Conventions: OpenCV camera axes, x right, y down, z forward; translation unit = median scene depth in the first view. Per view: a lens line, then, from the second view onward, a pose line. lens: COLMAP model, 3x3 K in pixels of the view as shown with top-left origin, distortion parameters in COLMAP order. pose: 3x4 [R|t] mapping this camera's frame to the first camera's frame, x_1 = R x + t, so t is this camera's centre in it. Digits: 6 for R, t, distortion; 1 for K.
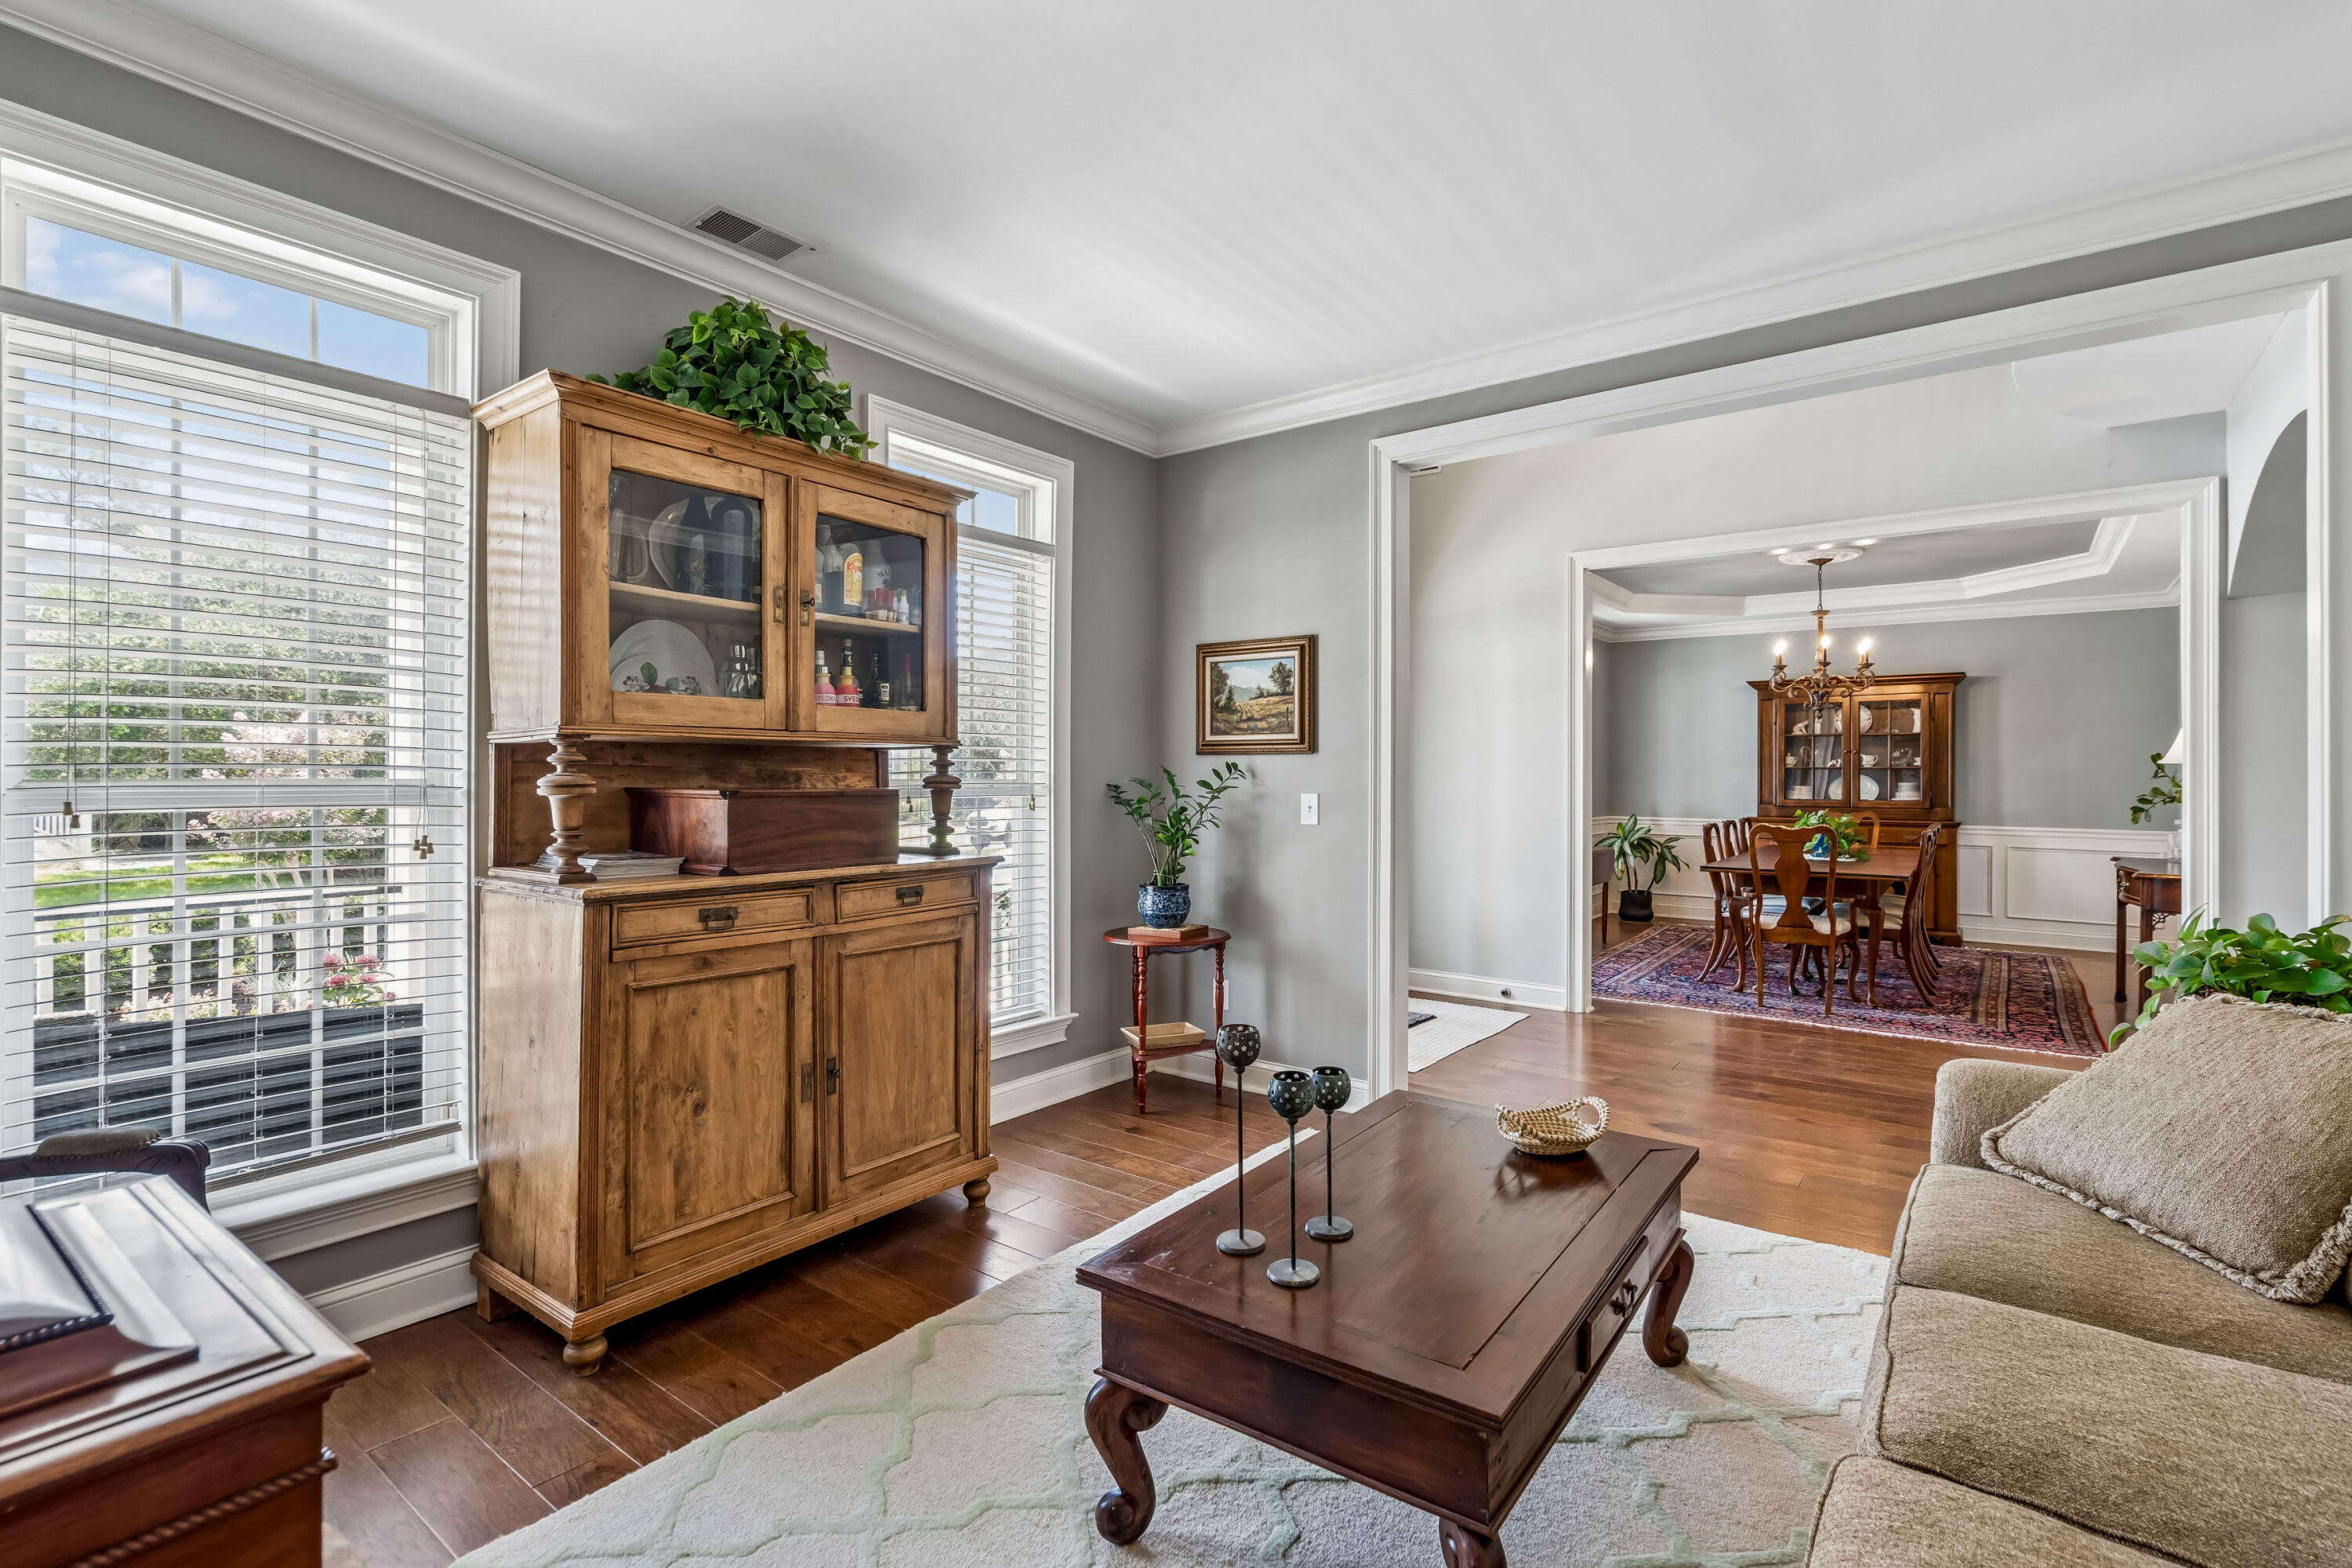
lens RADIAL K [[1068.5, 0, 1260.3], [0, 1068.5, 779.0], [0, 0, 1]] dist [-0.000212, 0.000055]
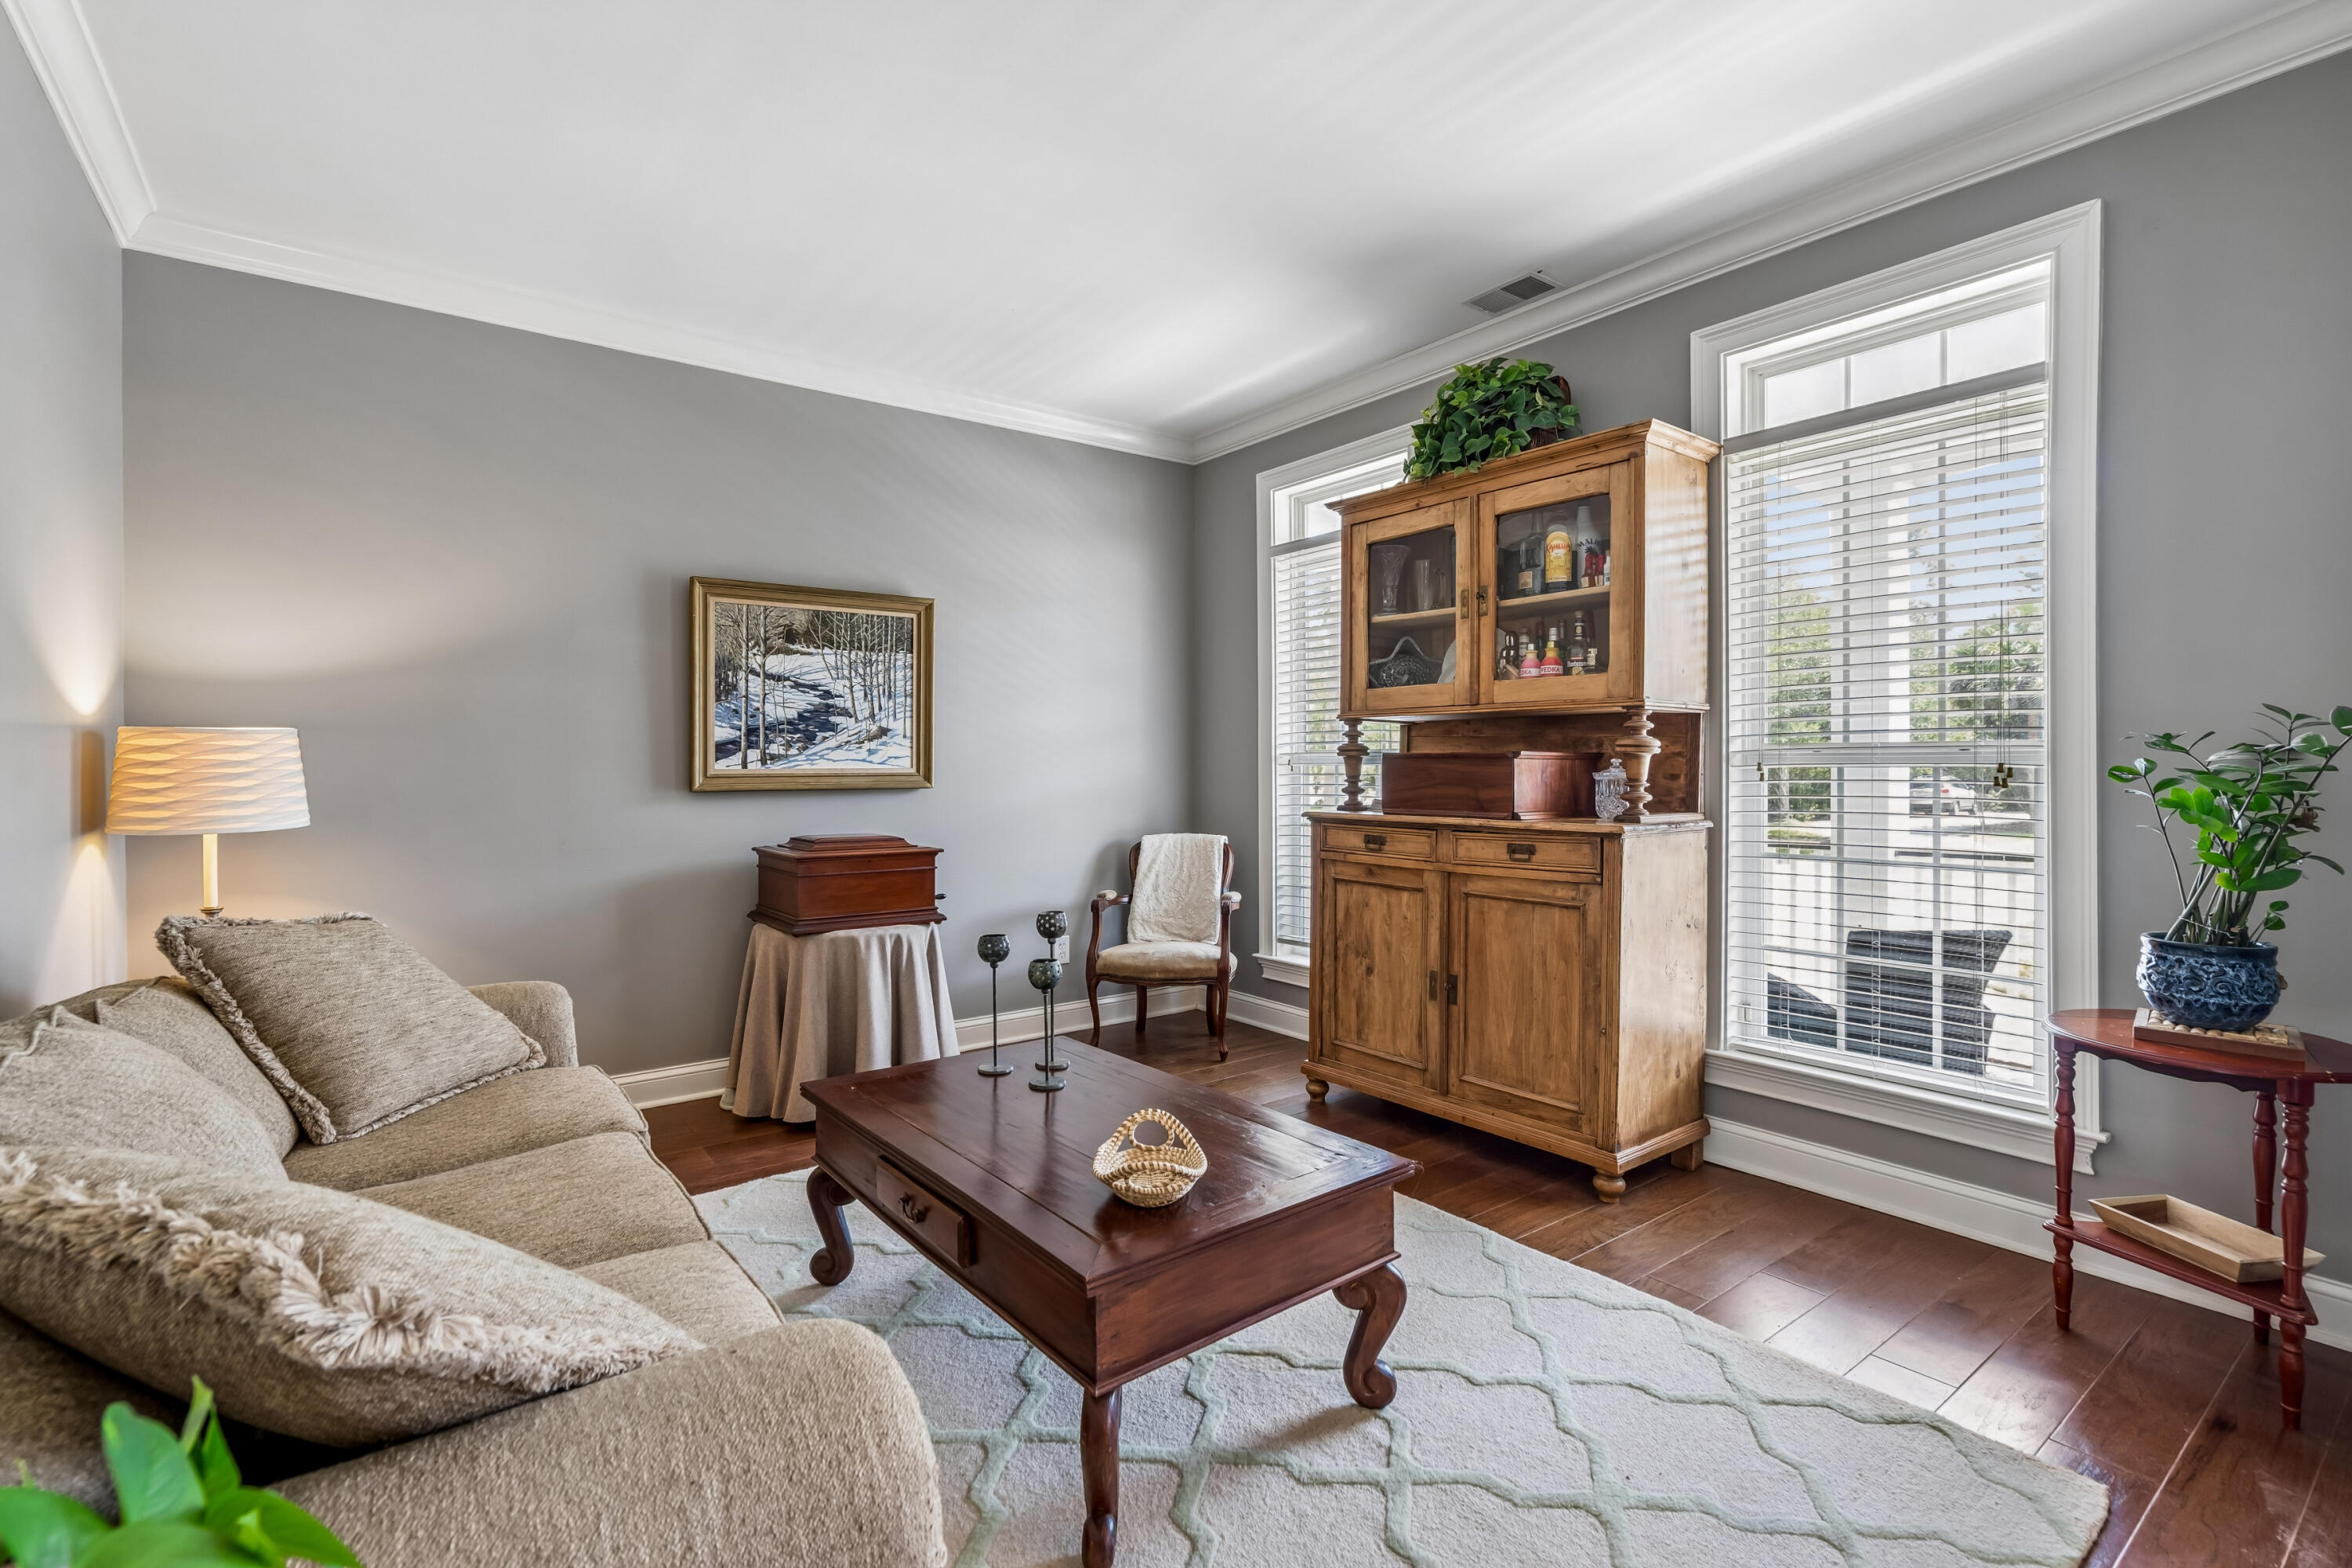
lens RADIAL K [[1060.9, 0, 1177.2], [0, 1060.9, 770.4], [0, 0, 1]] dist [-0.001406, 0.000101]
pose [[-0.308223, 0.005685, -0.951297, 0.810303], [0.002176, 0.999984, 0.005271, 0.022561], [0.951312, -0.000445, -0.308231, 1.041467]]
